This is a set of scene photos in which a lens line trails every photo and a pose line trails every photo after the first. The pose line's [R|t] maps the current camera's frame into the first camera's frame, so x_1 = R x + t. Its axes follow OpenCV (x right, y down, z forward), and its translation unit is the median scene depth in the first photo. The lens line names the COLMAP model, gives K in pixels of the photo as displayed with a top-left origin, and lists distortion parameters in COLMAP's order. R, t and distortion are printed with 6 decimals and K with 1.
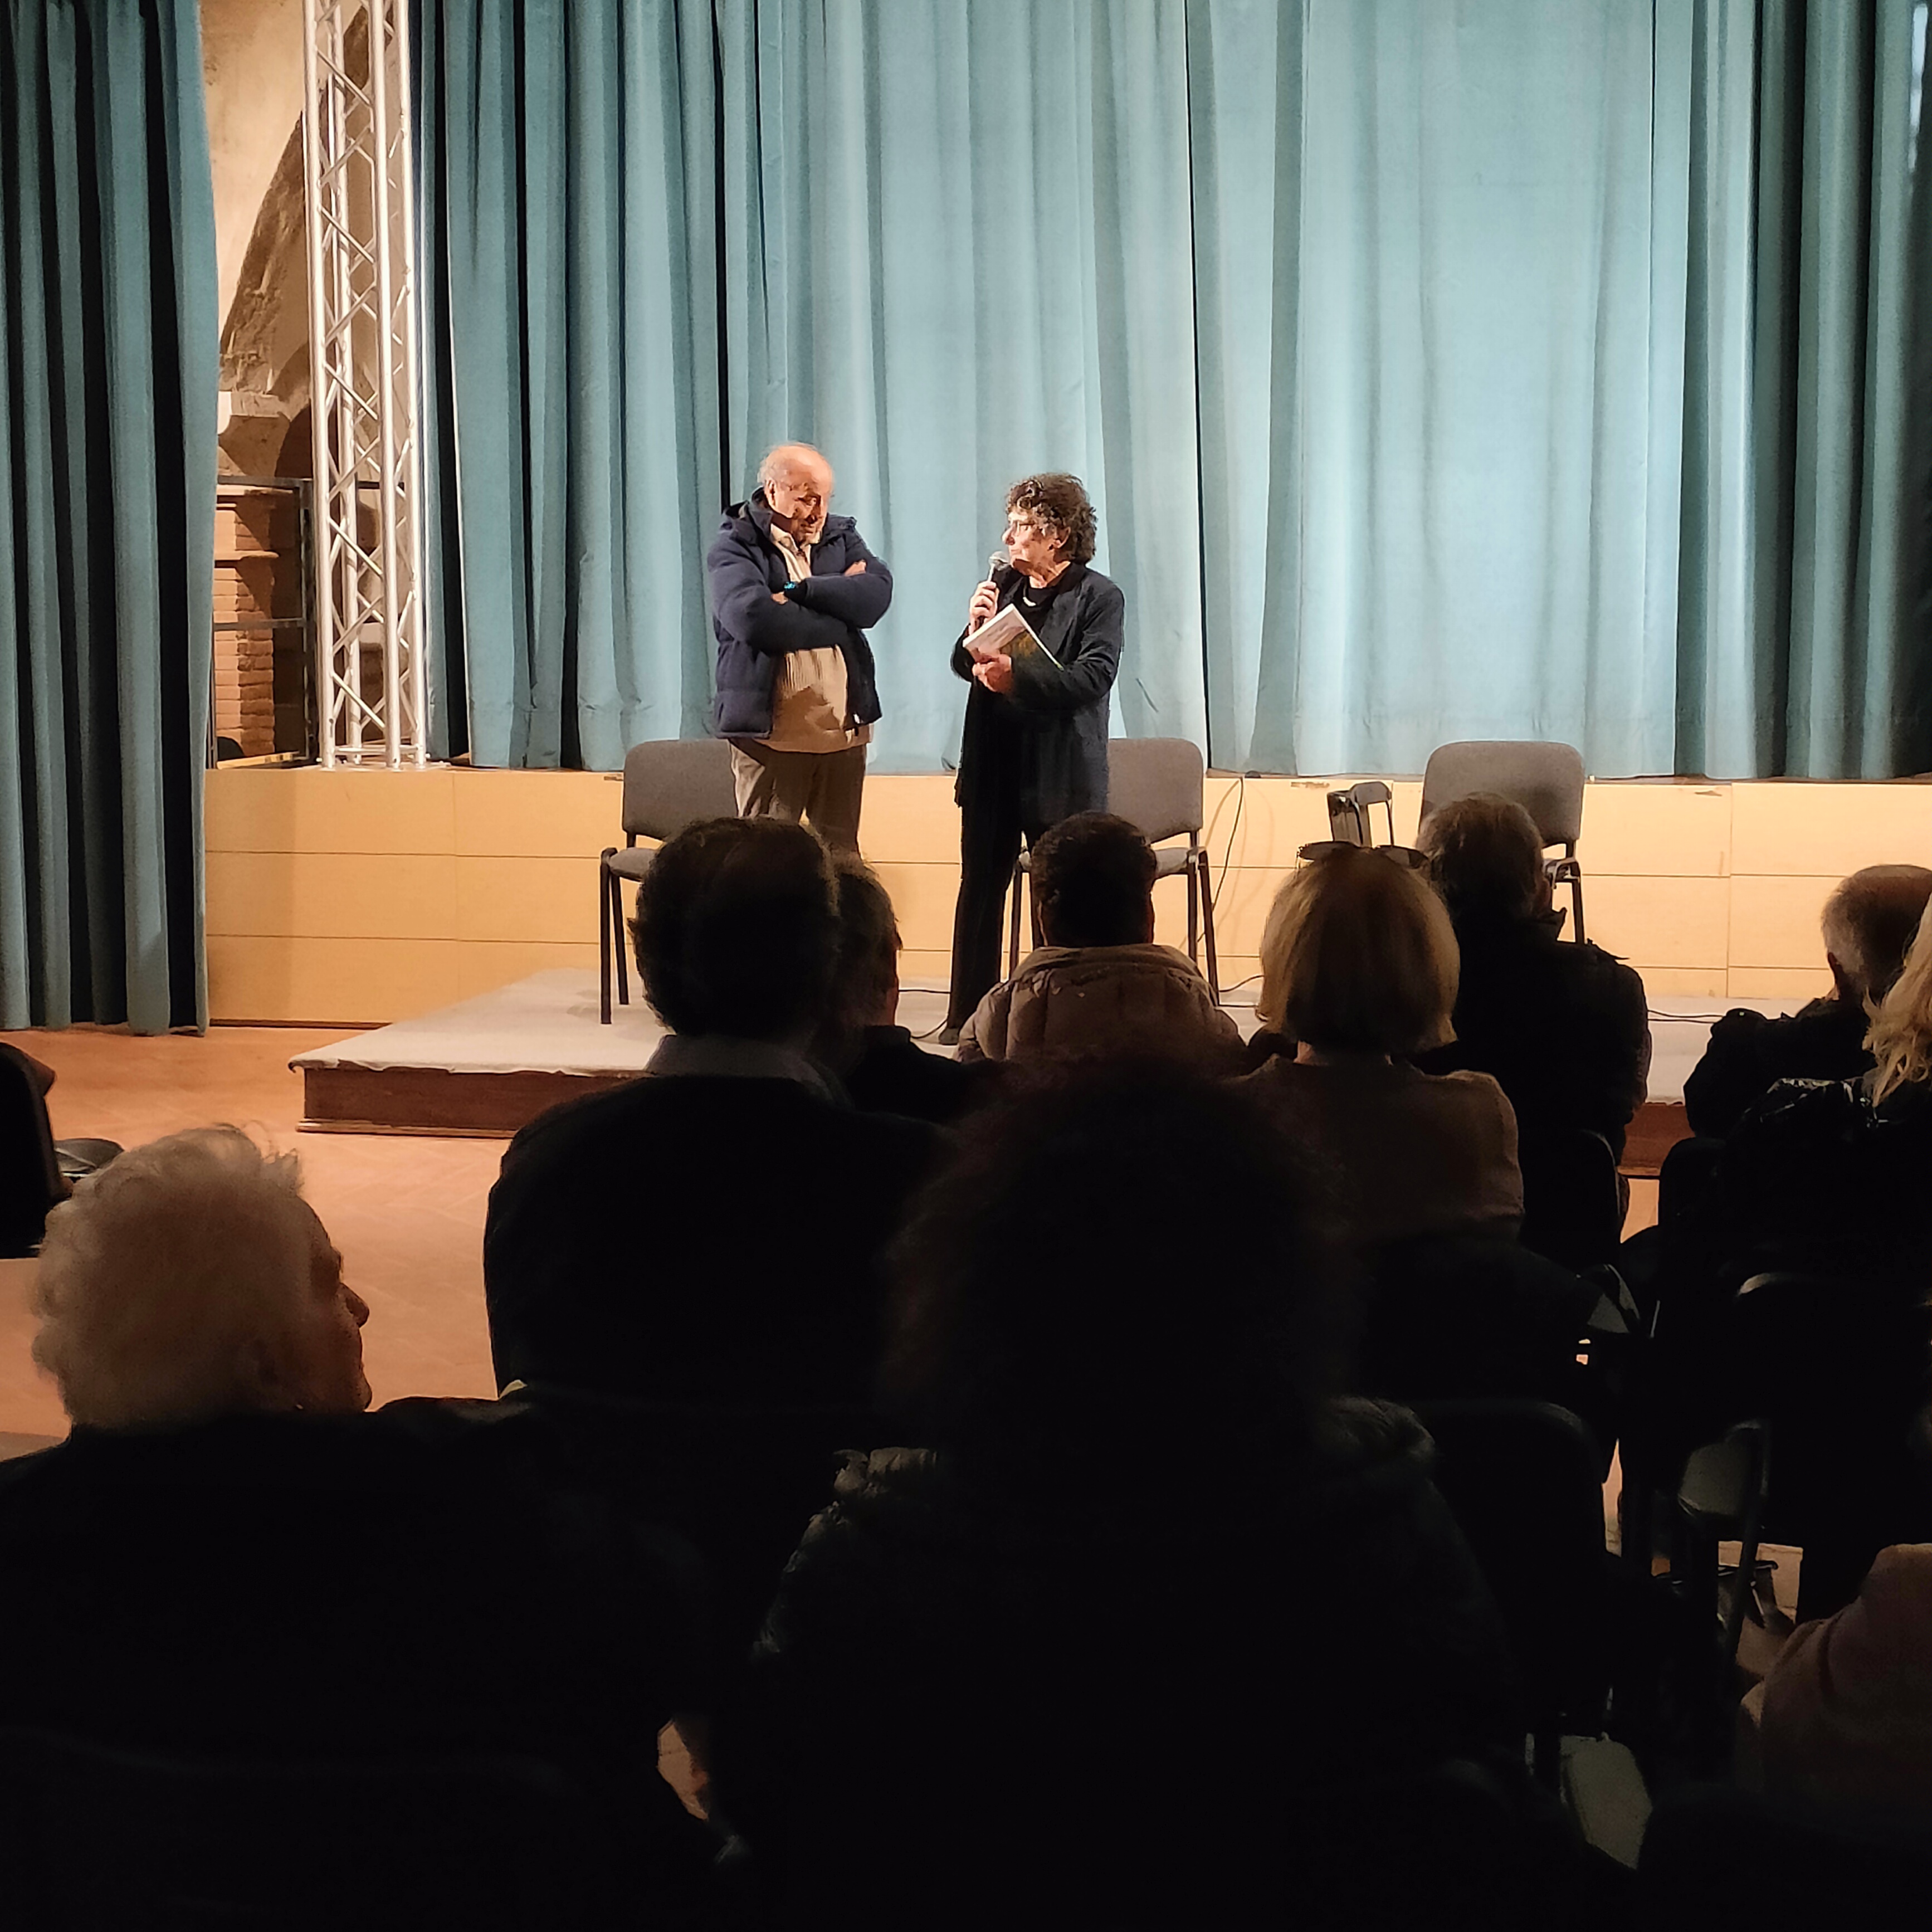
lens RADIAL K [[3628.6, 0, 966.0], [0, 3628.6, 966.0], [0, 0, 1]] dist [0.008886, 0.124862]
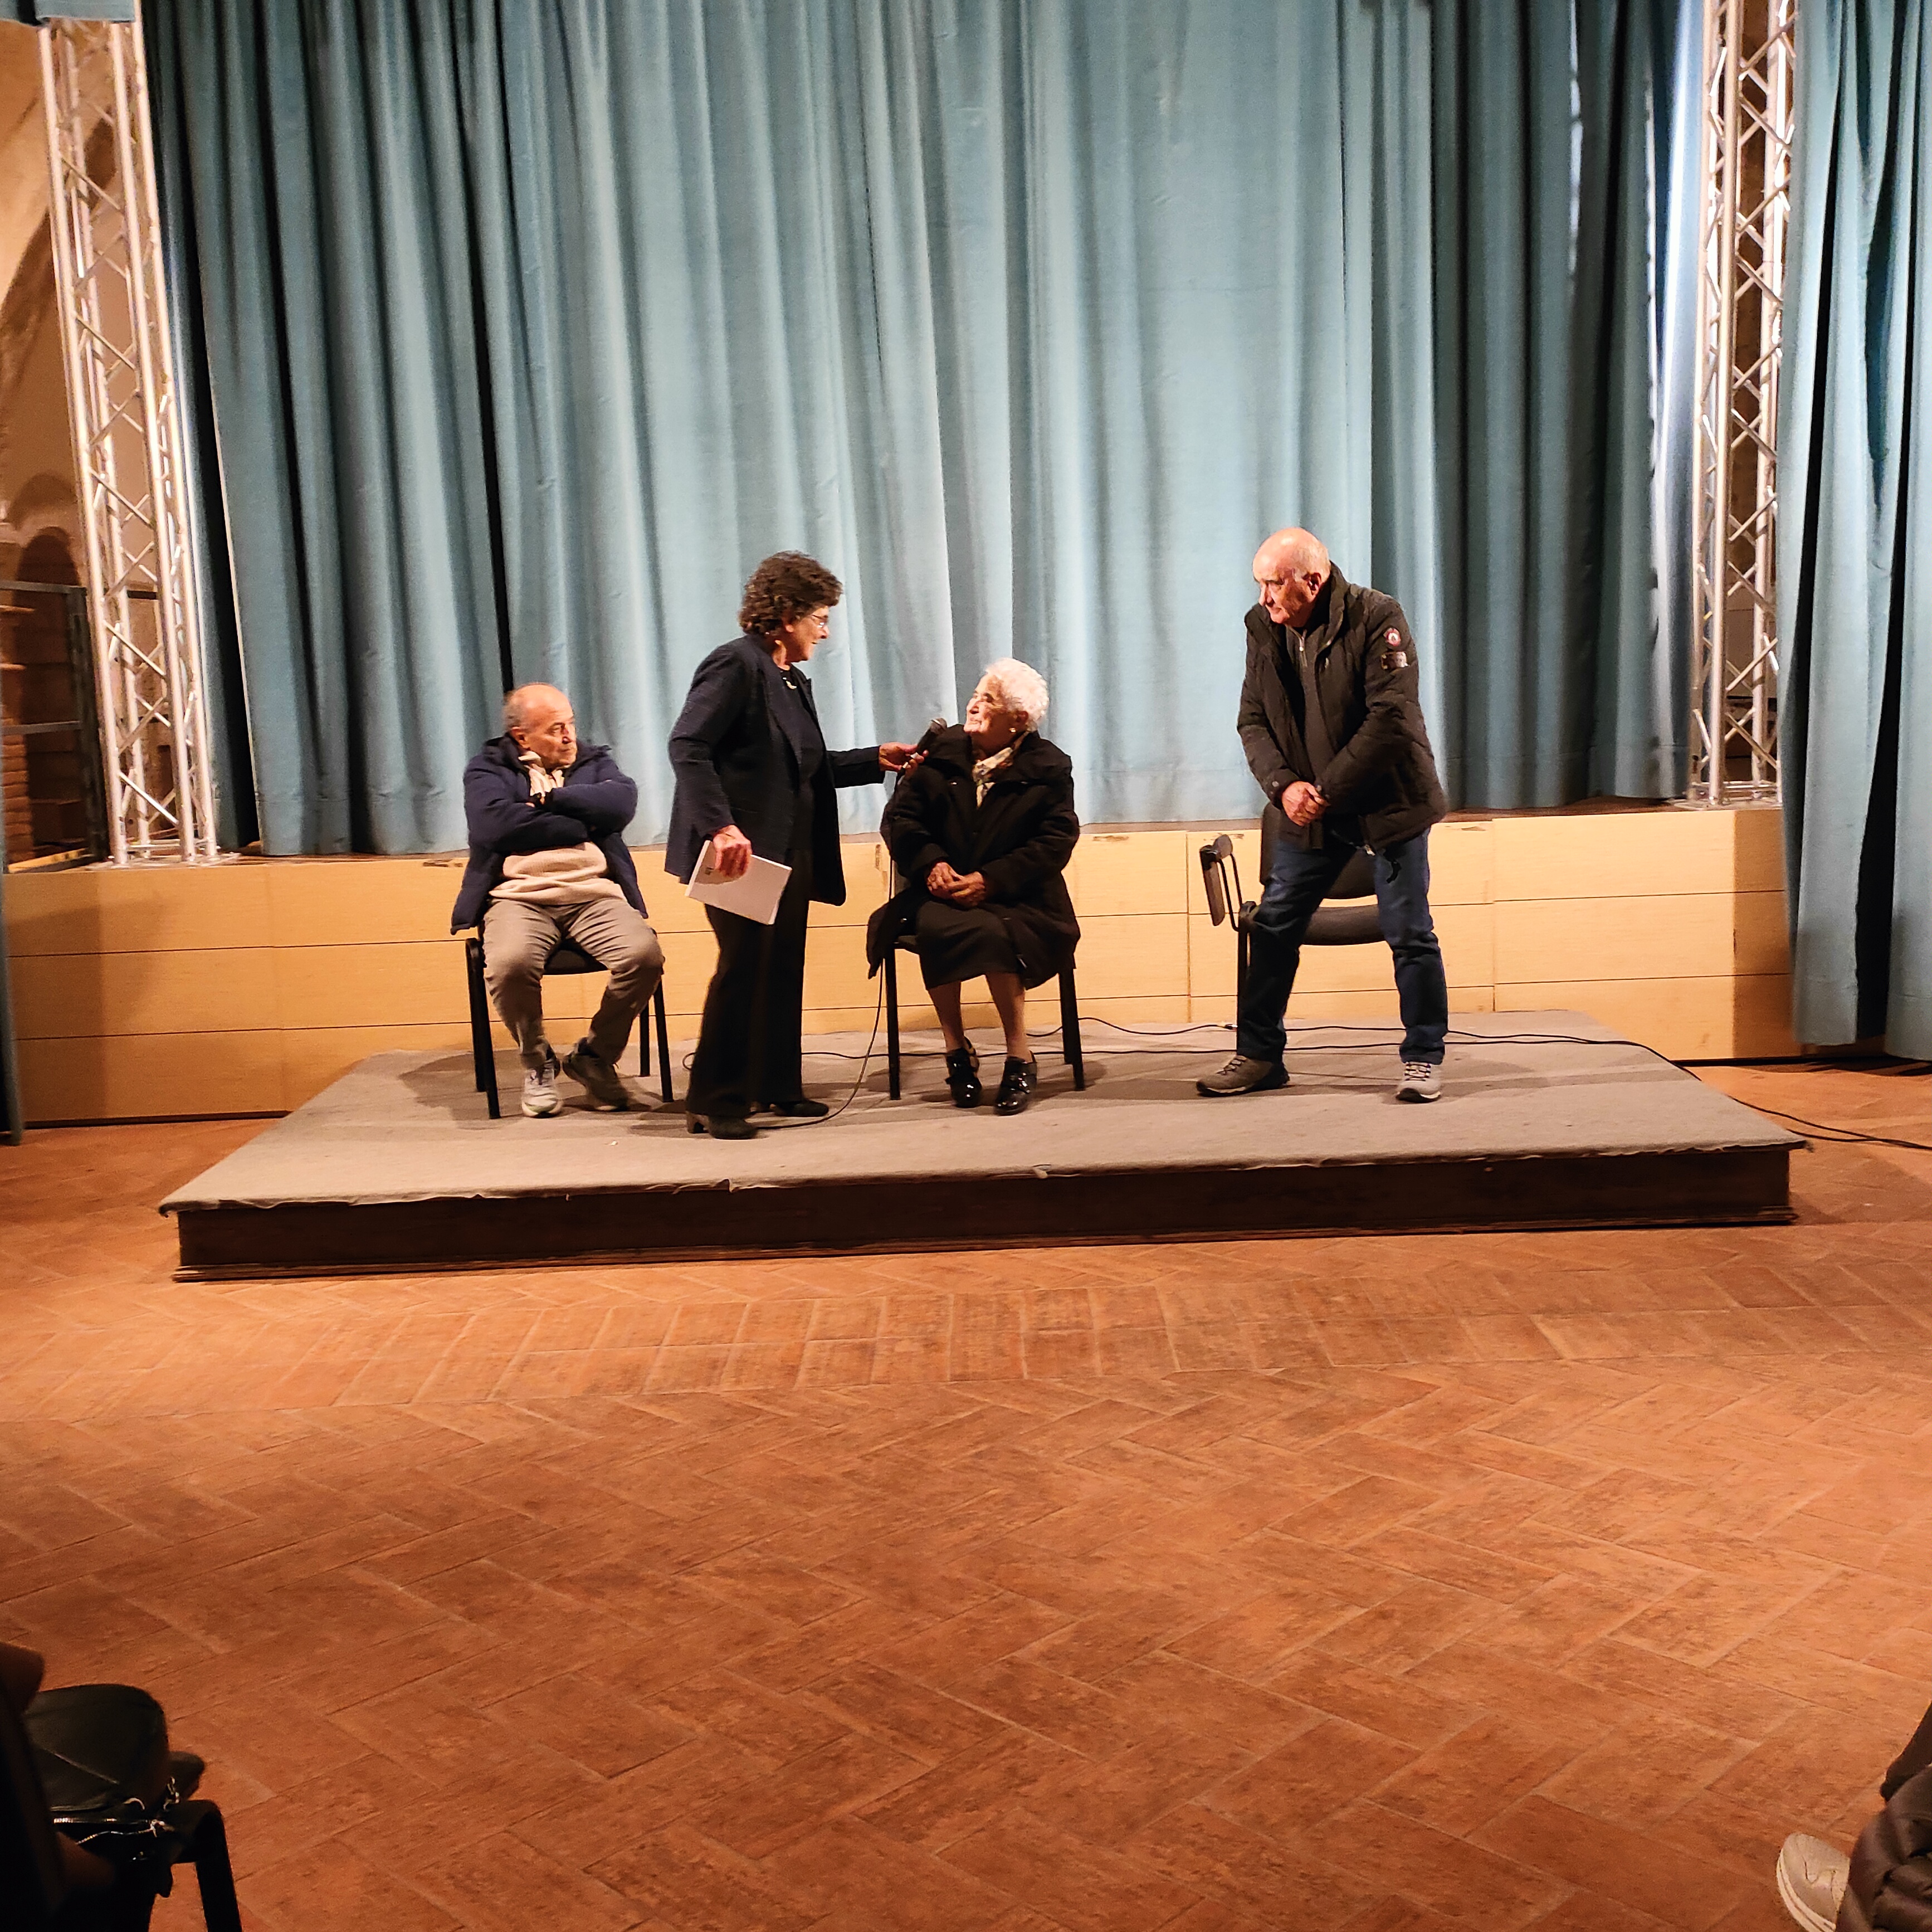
lens RADIAL K [[2263.9, 0, 966.0], [0, 2263.9, 966.0], [0, 0, 1]] dist [0.049023, 0.015054]
pose [[0.971082, -0.063518, 0.230143, -0.096018], [0.059066, 0.997911, 0.026188, -0.029337], [-0.231326, -0.011837, 0.972804, 0.321024]]
